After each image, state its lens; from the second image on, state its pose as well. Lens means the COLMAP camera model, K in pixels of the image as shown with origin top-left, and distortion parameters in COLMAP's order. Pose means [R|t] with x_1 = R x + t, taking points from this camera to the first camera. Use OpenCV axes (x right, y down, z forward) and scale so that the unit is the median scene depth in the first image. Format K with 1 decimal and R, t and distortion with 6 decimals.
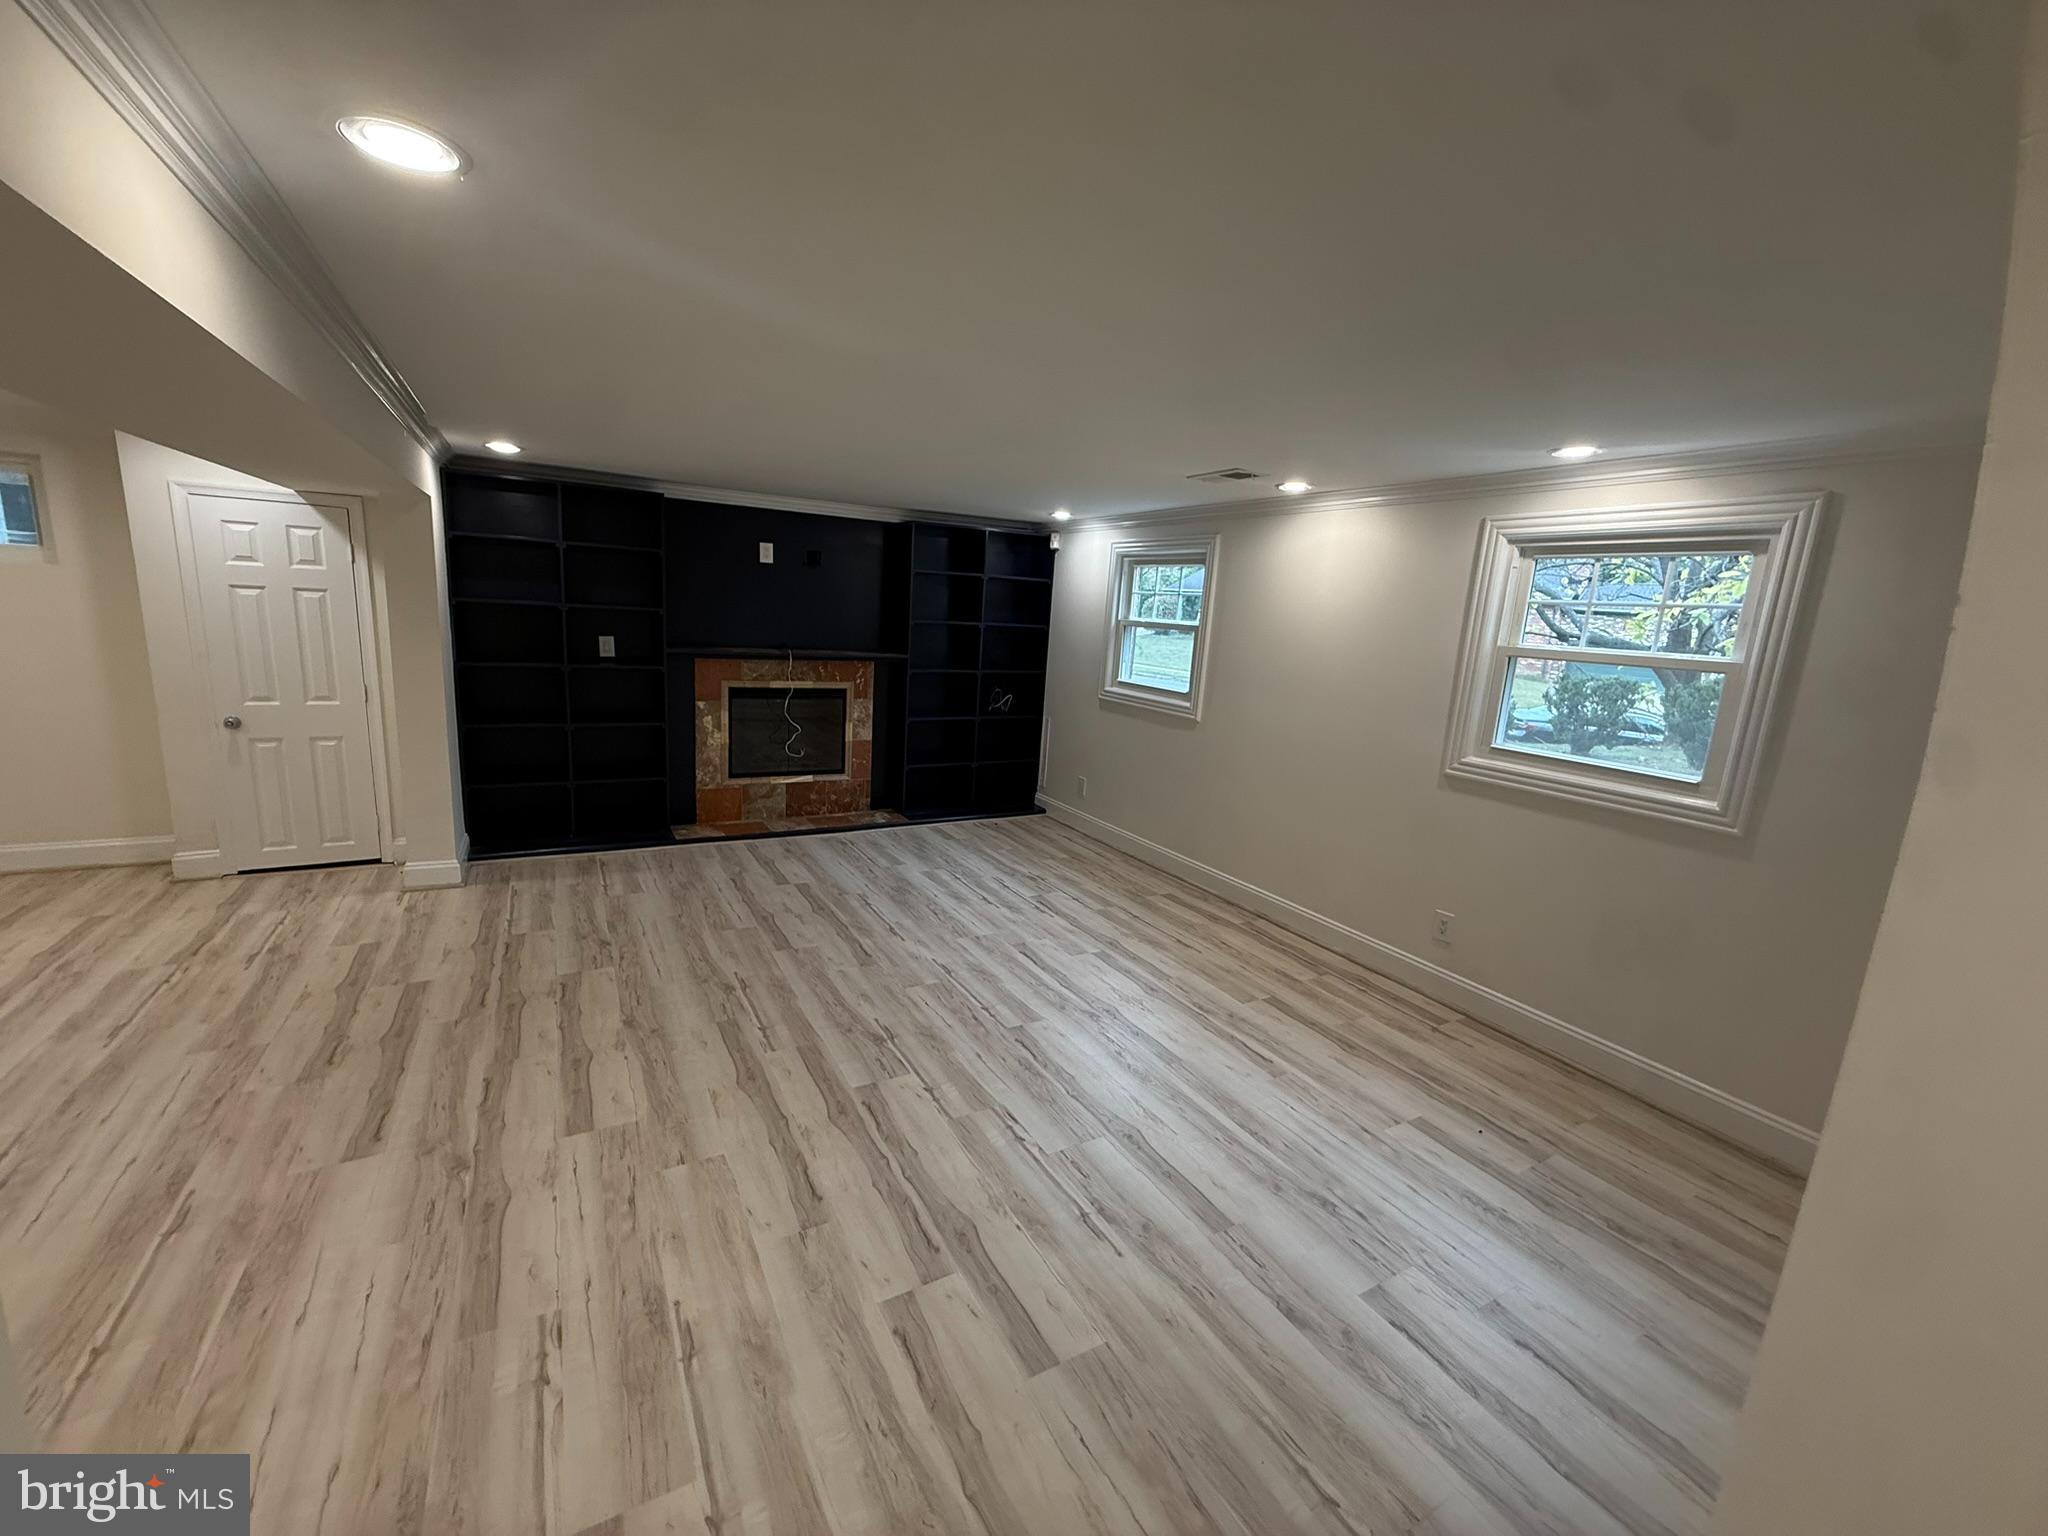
lens RADIAL K [[813.8, 0, 1018.6], [0, 813.8, 765.1], [0, 0, 1]] dist [-0.001160, 0.000016]
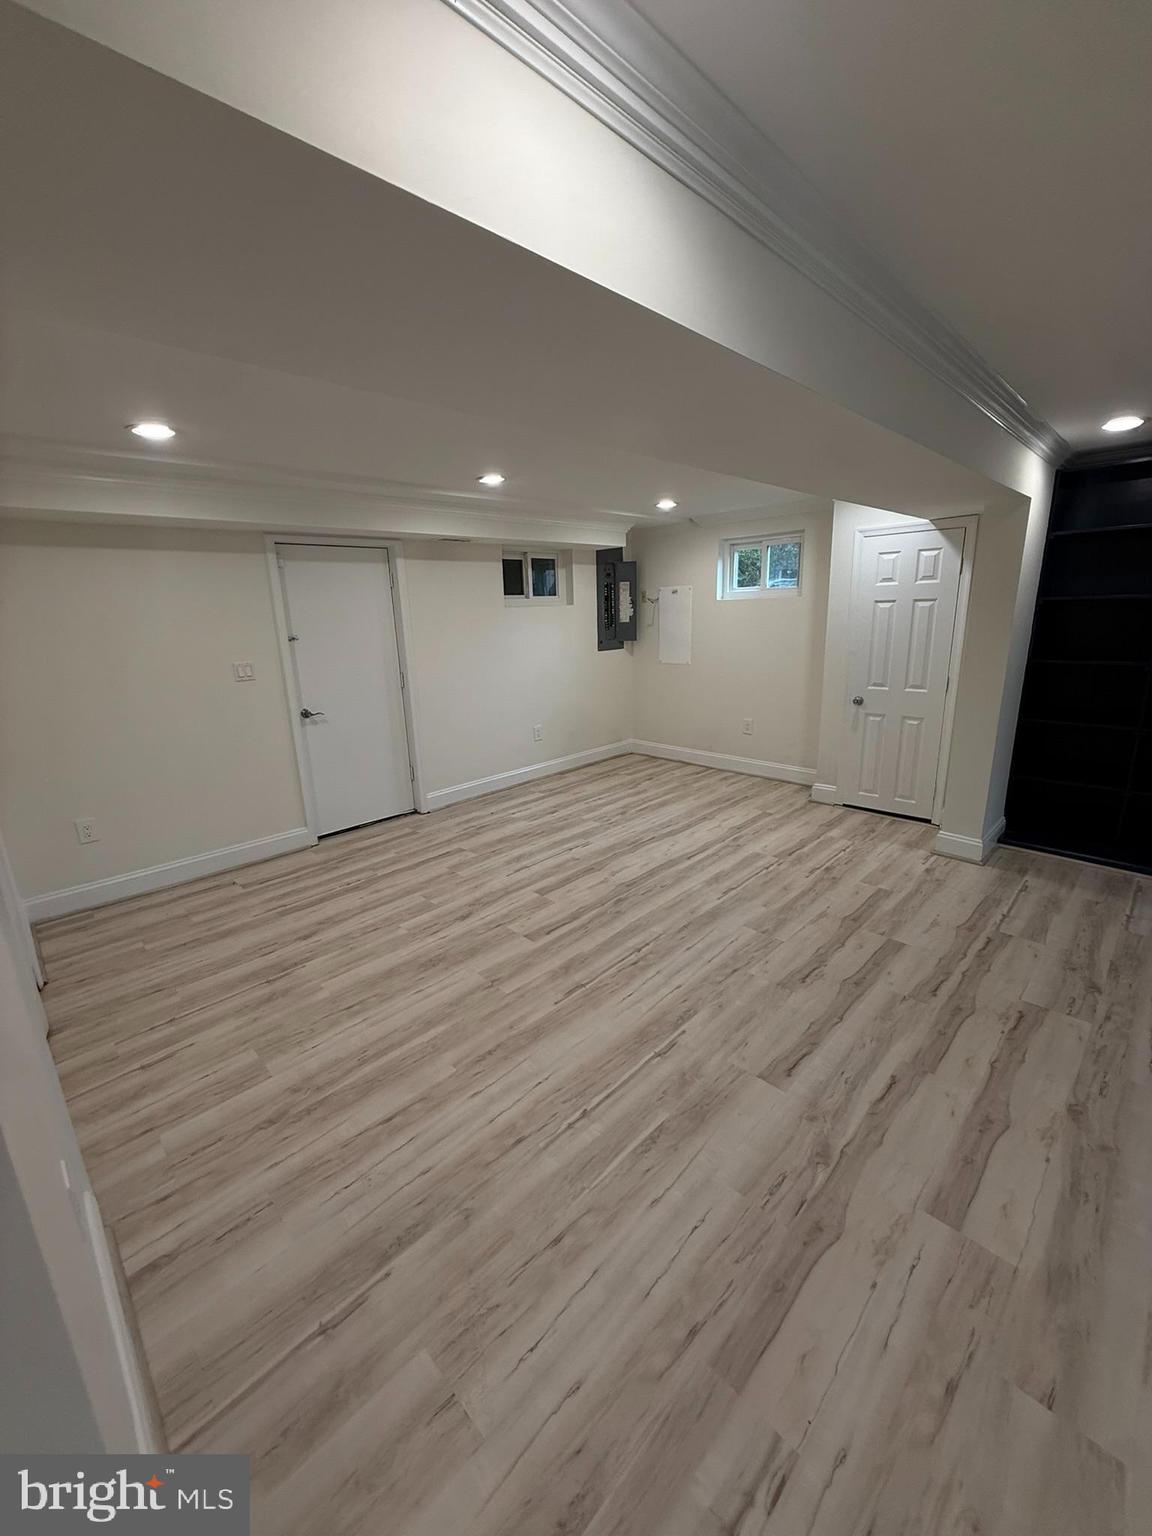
lens RADIAL K [[610.4, 0, 576.5], [0, 610.4, 764.4], [0, 0, 1]] dist [-0.001160, 0.000016]
pose [[0.261673, 0.172135, -0.949682, -0.081583], [-0.133976, 0.980919, 0.140881, -0.030432], [0.955812, 0.090370, 0.279742, 0.278237]]
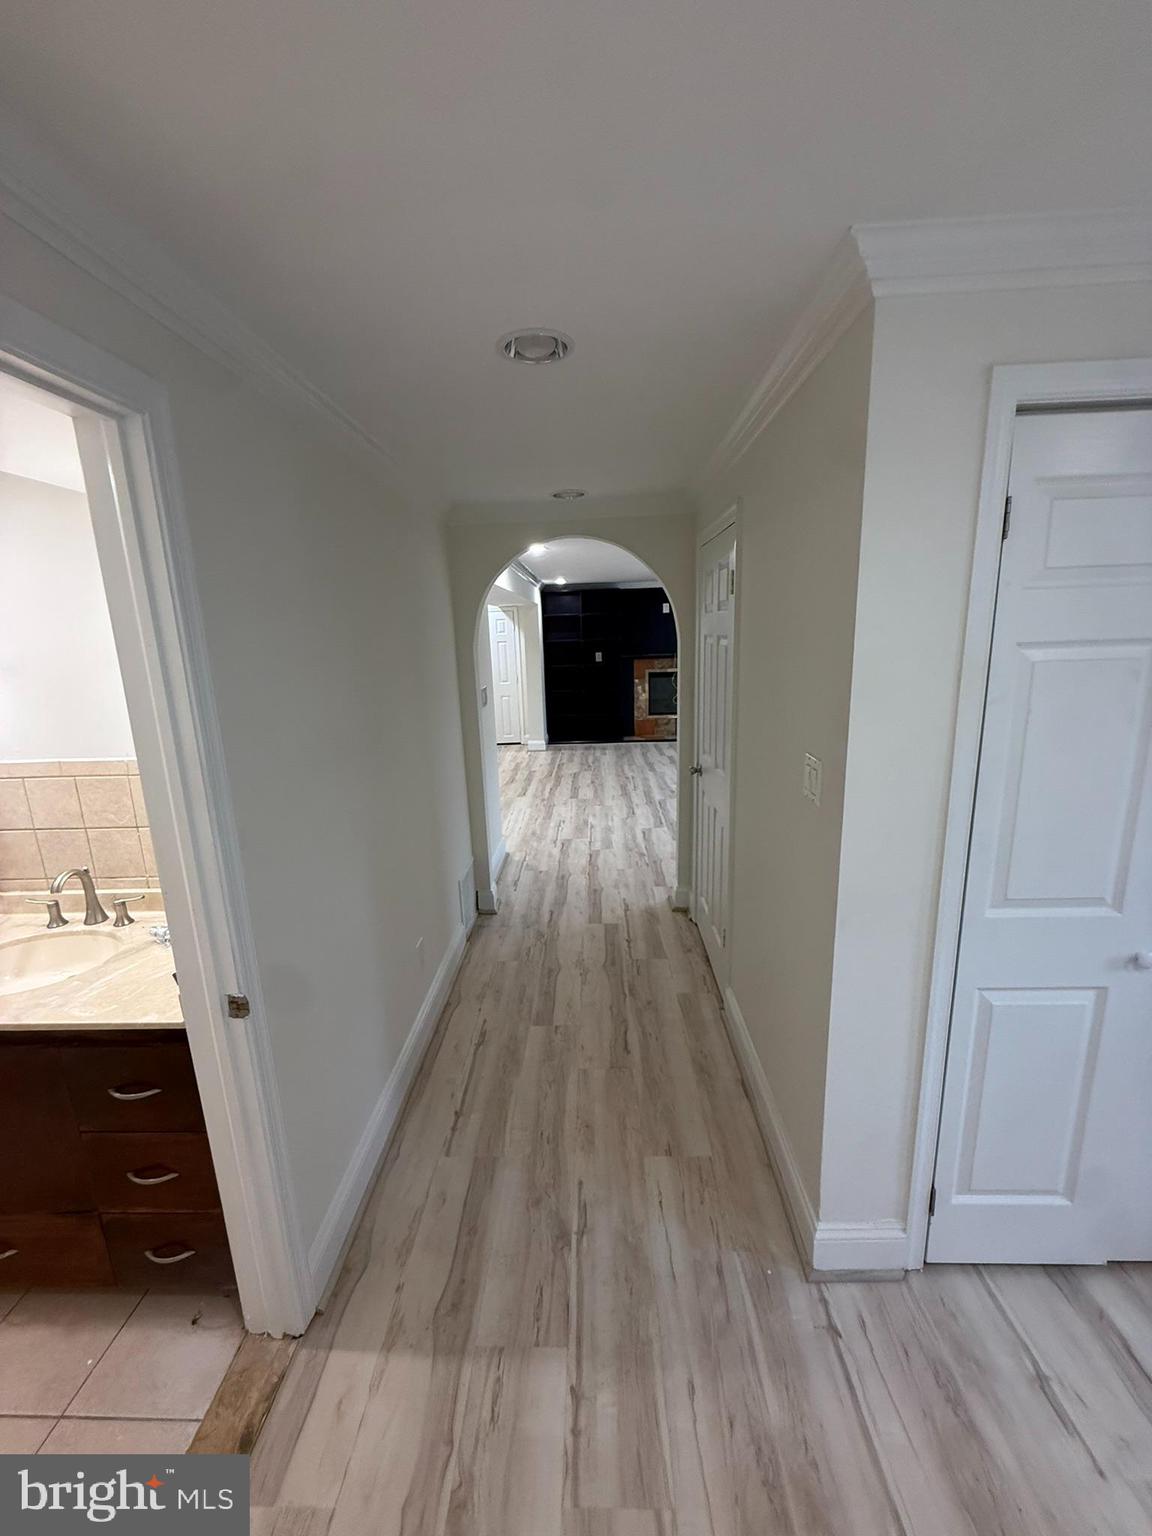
lens RADIAL K [[610.4, 0, 563.7], [0, 610.4, 766.7], [0, 0, 1]] dist [-0.001160, 0.000016]
pose [[0.839918, 0.026057, -0.542087, 0.503349], [-0.014101, 0.999557, 0.026199, 0.170670], [0.542530, -0.014361, 0.839914, -0.723227]]
